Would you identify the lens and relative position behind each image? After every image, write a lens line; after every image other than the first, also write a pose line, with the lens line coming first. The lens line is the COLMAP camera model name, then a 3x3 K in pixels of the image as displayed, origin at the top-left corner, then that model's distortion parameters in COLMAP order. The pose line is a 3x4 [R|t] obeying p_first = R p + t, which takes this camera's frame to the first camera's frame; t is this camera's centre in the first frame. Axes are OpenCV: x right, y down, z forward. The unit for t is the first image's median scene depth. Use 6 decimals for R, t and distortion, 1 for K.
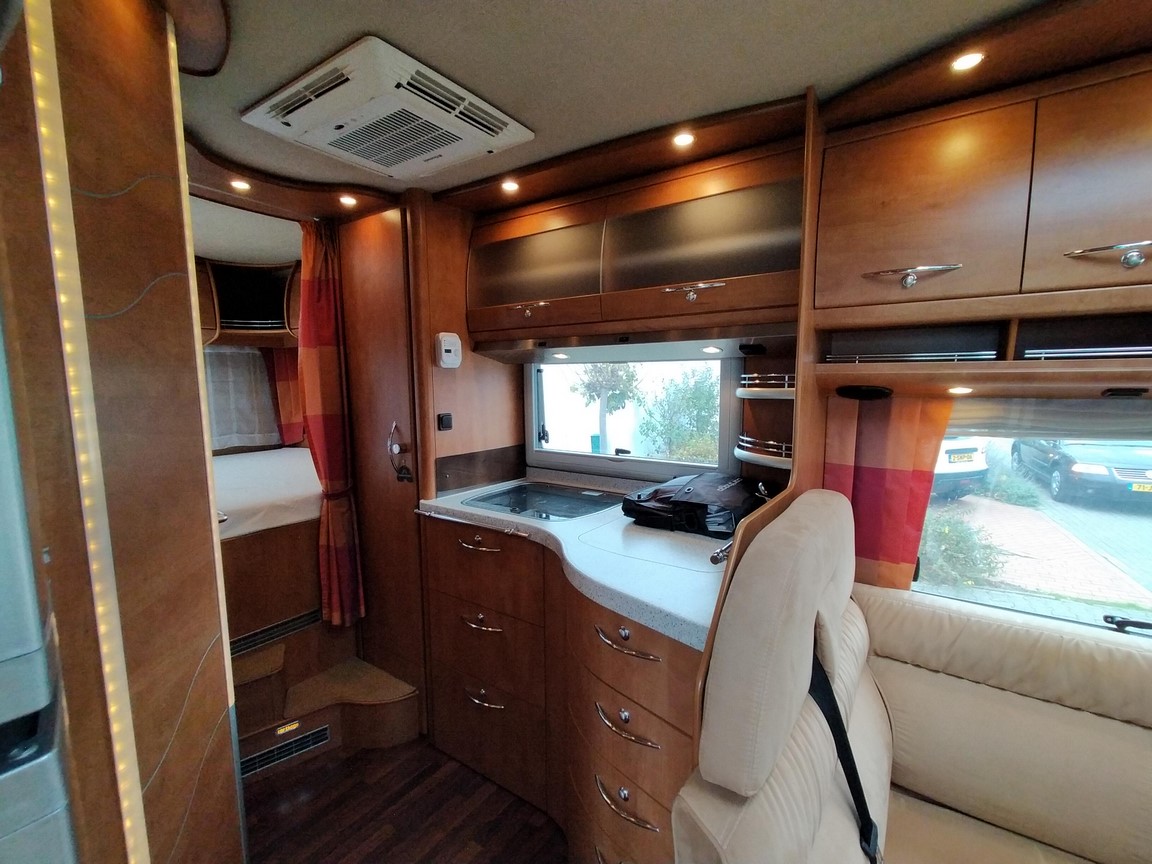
lens RADIAL K [[513.0, 0, 583.0], [0, 513.0, 439.1], [0, 0, 1]] dist [0.000578, 0.000672]
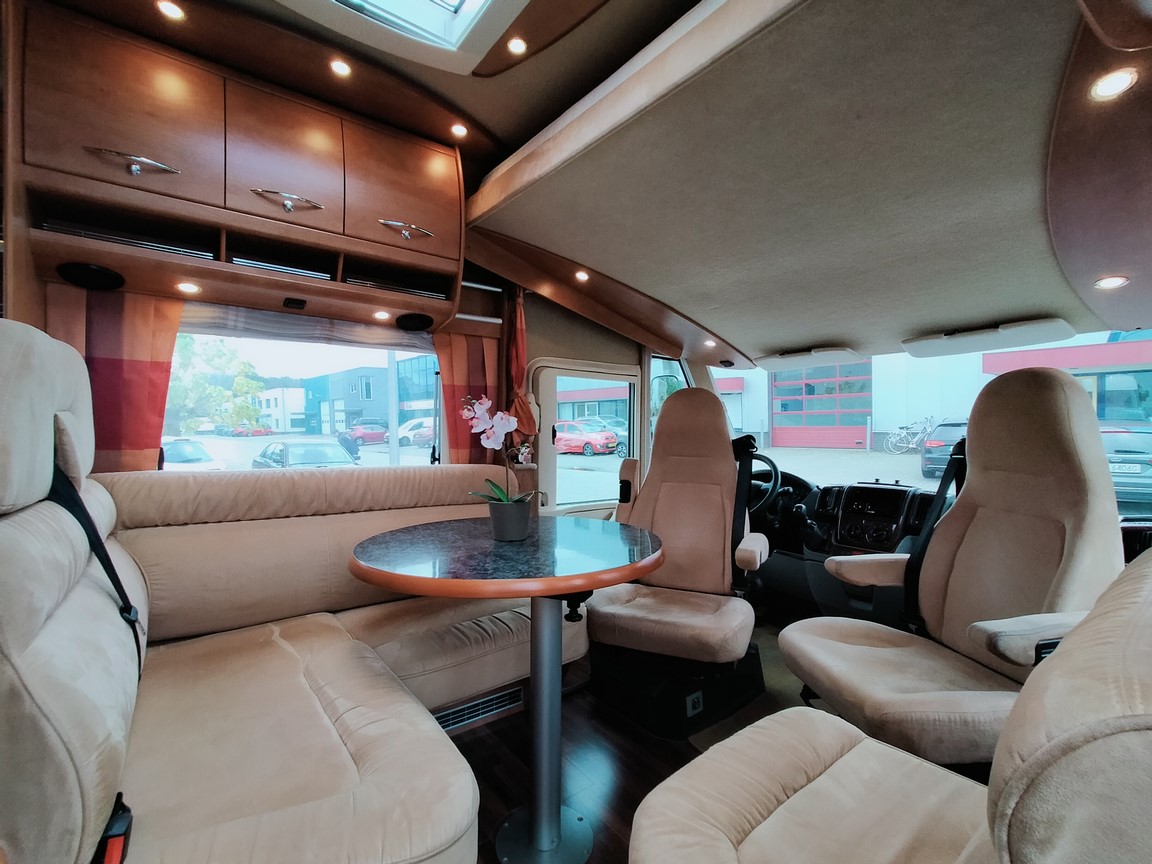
lens RADIAL K [[522.0, 0, 580.9], [0, 522.0, 440.7], [0, 0, 1]] dist [0.001098, 0.000111]
pose [[0.306377, -0.004759, 0.951898, -0.153784], [0.095797, 0.995065, -0.025859, 0.373808], [-0.947078, 0.099112, 0.305321, -0.215865]]
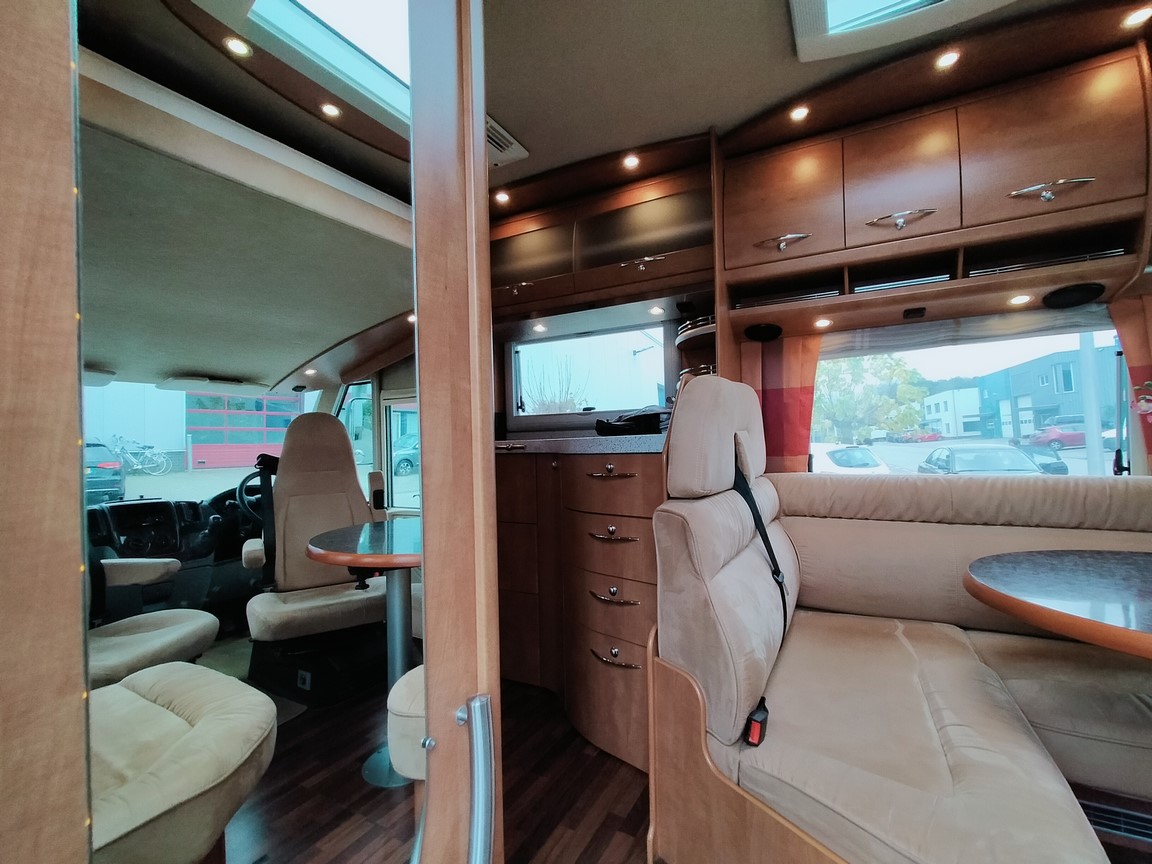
lens RADIAL K [[522.0, 0, 580.9], [0, 522.0, 440.7], [0, 0, 1]] dist [0.001098, 0.000111]
pose [[0.993438, -0.019287, 0.112736, -0.132033], [0.032869, 0.992243, -0.119890, 0.386413], [-0.109549, 0.122809, 0.986365, -0.358904]]
